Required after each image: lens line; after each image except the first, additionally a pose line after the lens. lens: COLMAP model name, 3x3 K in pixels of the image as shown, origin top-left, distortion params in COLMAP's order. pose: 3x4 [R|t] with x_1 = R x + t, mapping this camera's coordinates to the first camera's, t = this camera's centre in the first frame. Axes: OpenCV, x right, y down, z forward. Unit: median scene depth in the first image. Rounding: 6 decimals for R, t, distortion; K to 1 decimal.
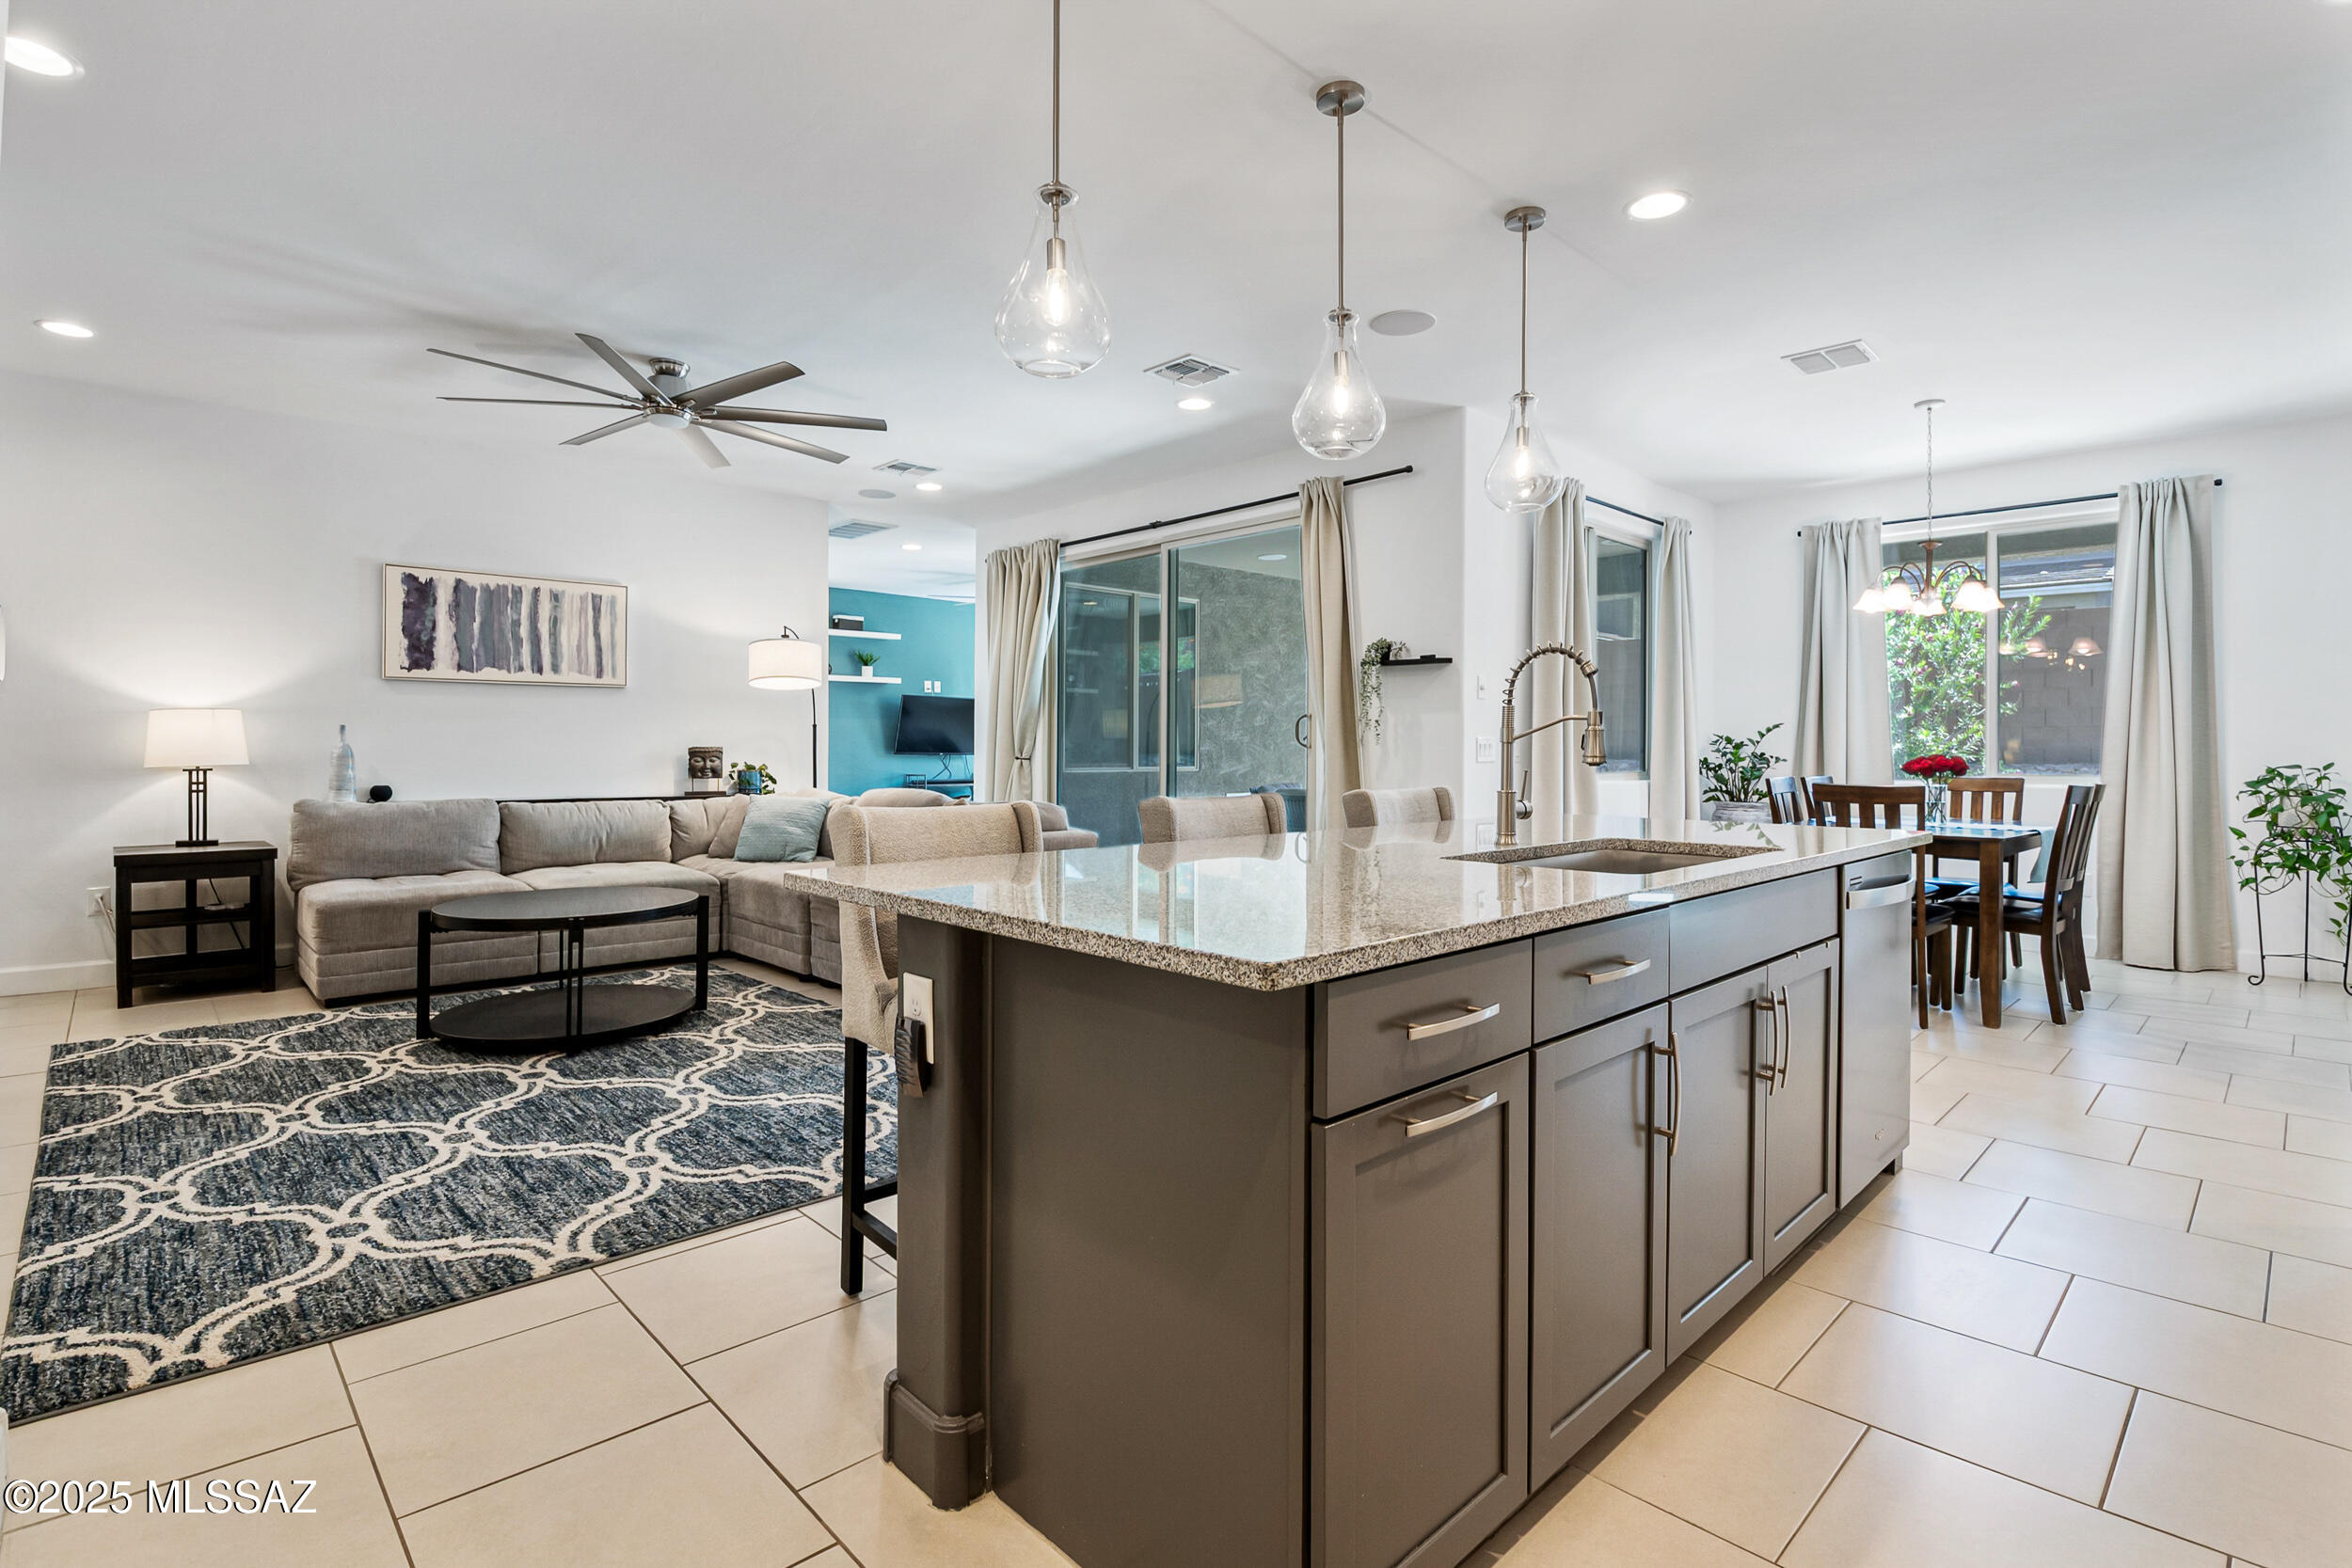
lens RADIAL K [[1108.2, 0, 1187.5], [0, 1108.2, 748.6], [0, 0, 1]] dist [-0.030980, -0.000617]
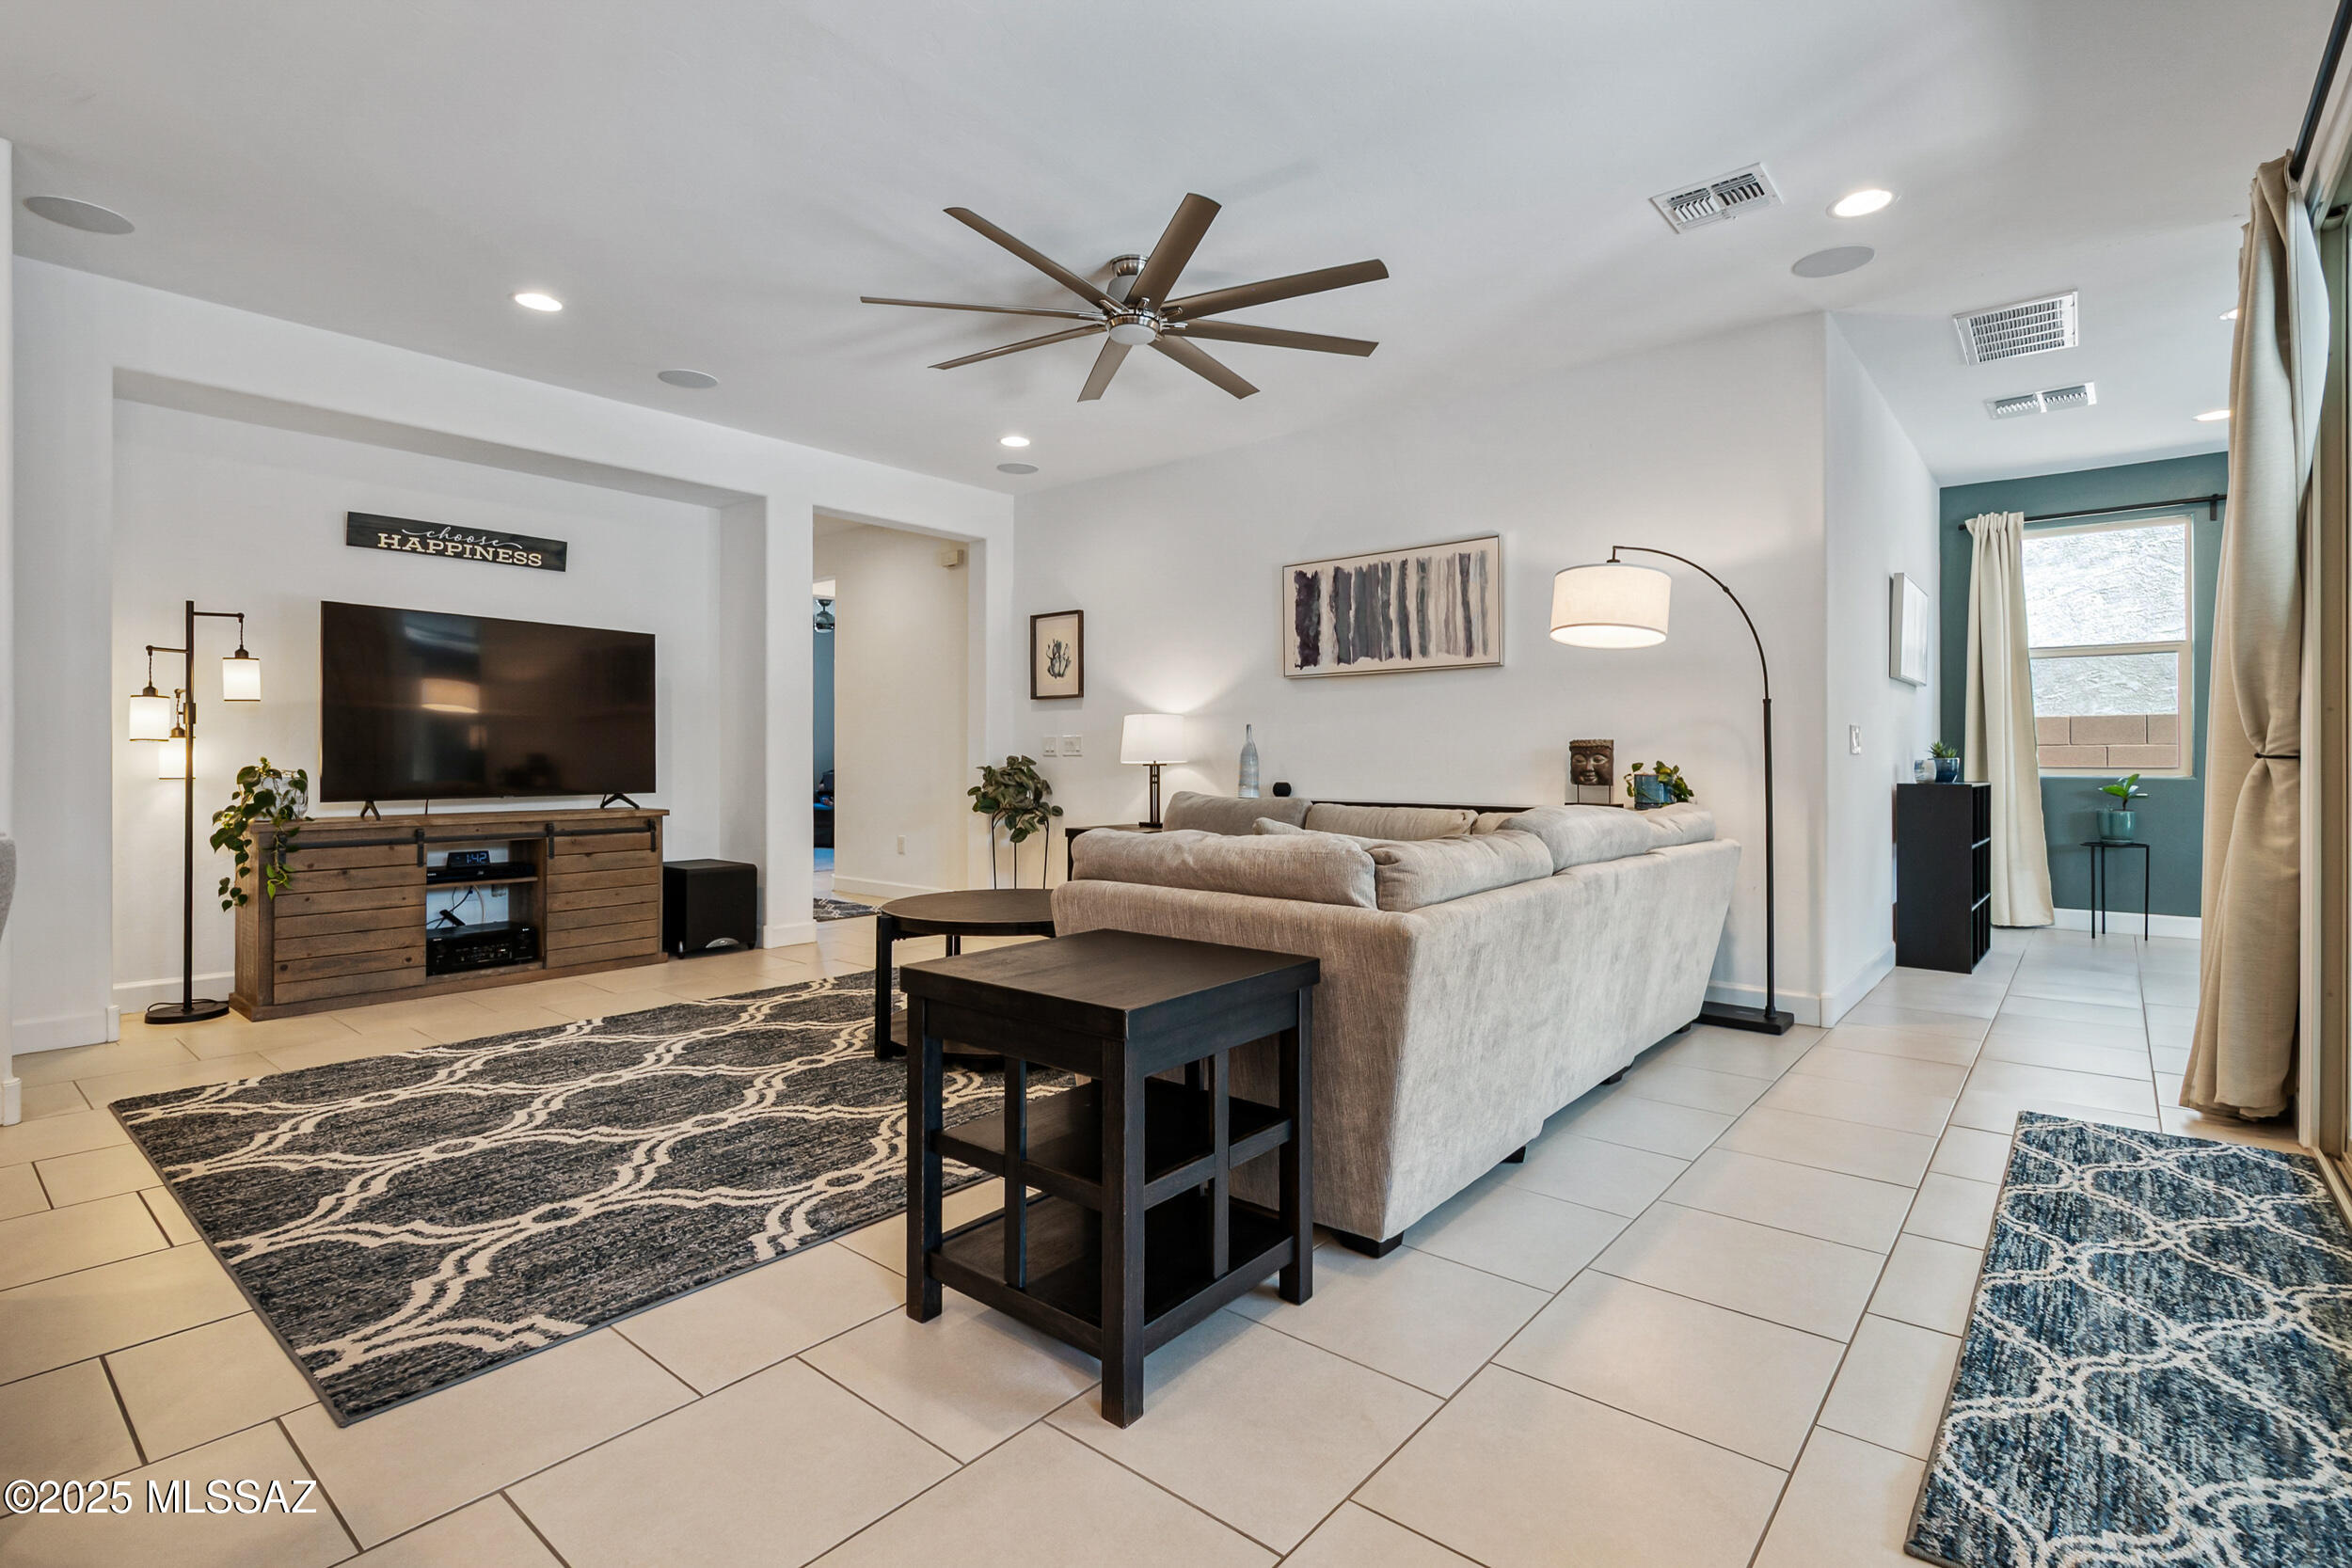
lens RADIAL K [[1103.0, 0, 1163.0], [0, 1103.0, 756.1], [0, 0, 1]] dist [0.018421, -0.016960]
pose [[0.097219, -0.006838, -0.995240, 0.268215], [0.000791, 0.999977, -0.006794, 0.015238], [0.995263, -0.000127, 0.097222, 0.745220]]
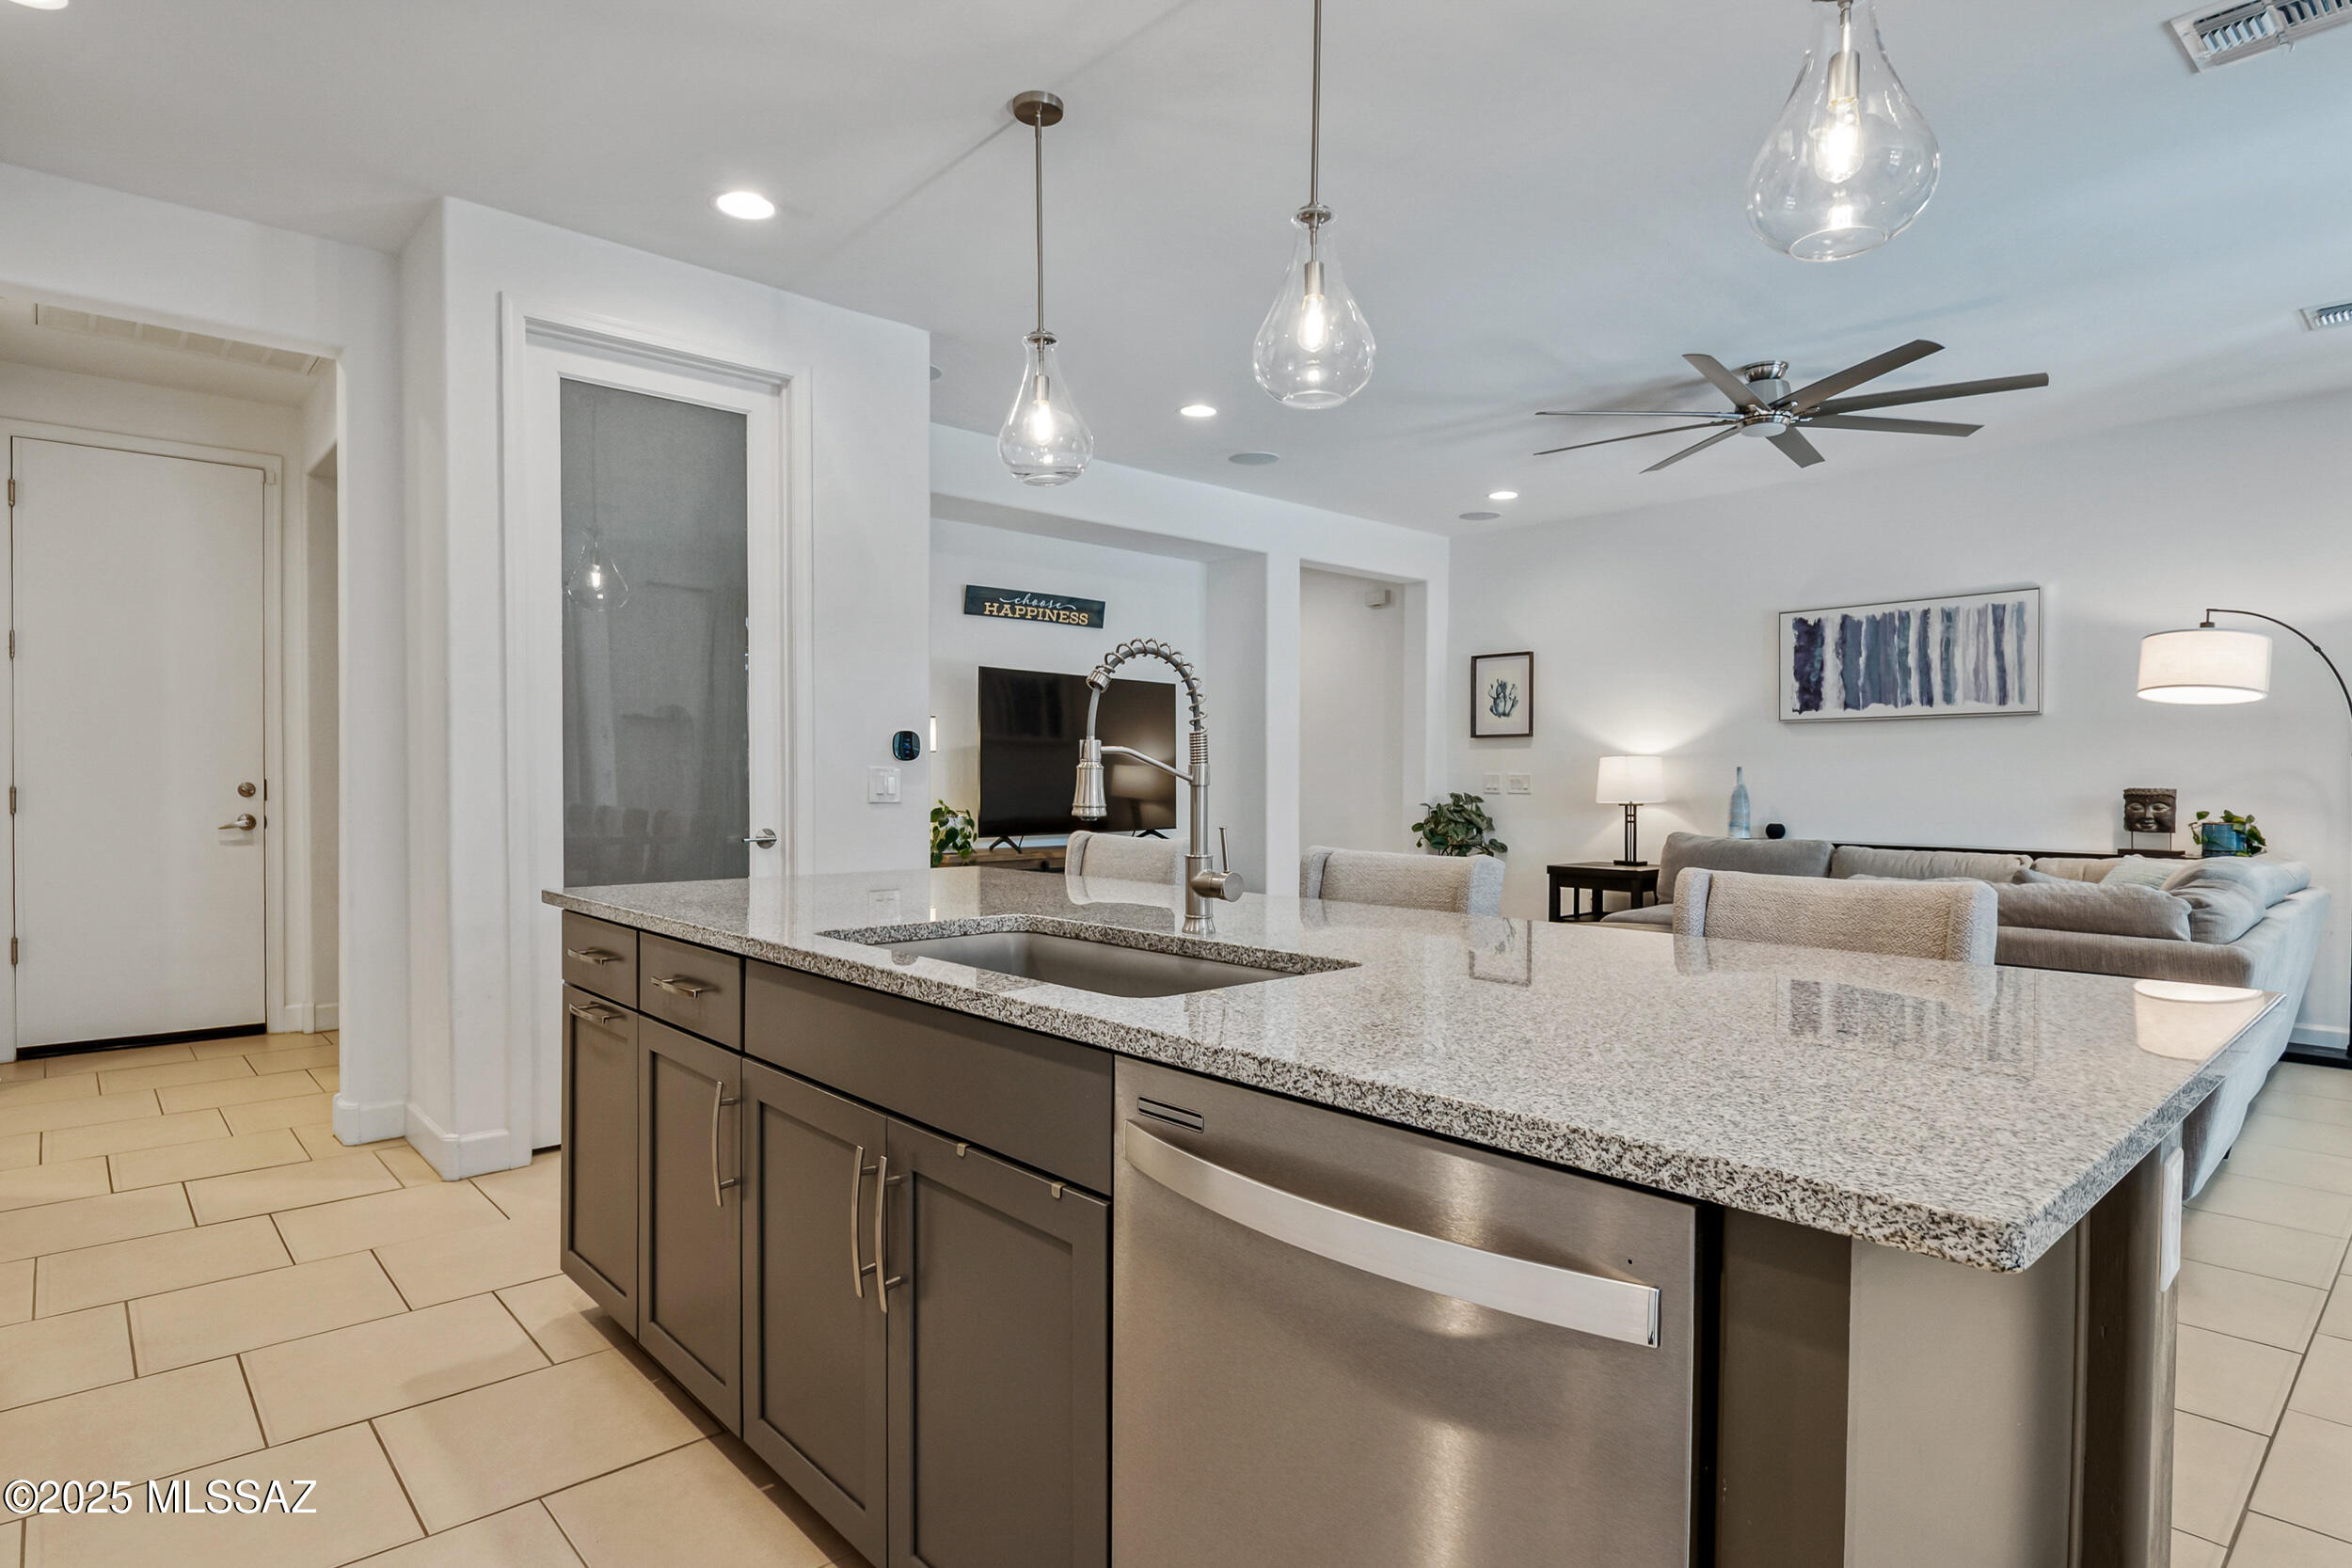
lens RADIAL K [[1245.7, 0, 1170.2], [0, 1245.7, 800.3], [0, 0, 1]] dist [0.004264, -0.010379]
pose [[-0.030209, 0.013651, -0.999450, 0.455948], [-0.003168, 0.999900, 0.013753, -0.003379], [0.999539, 0.003582, -0.030162, 0.427024]]
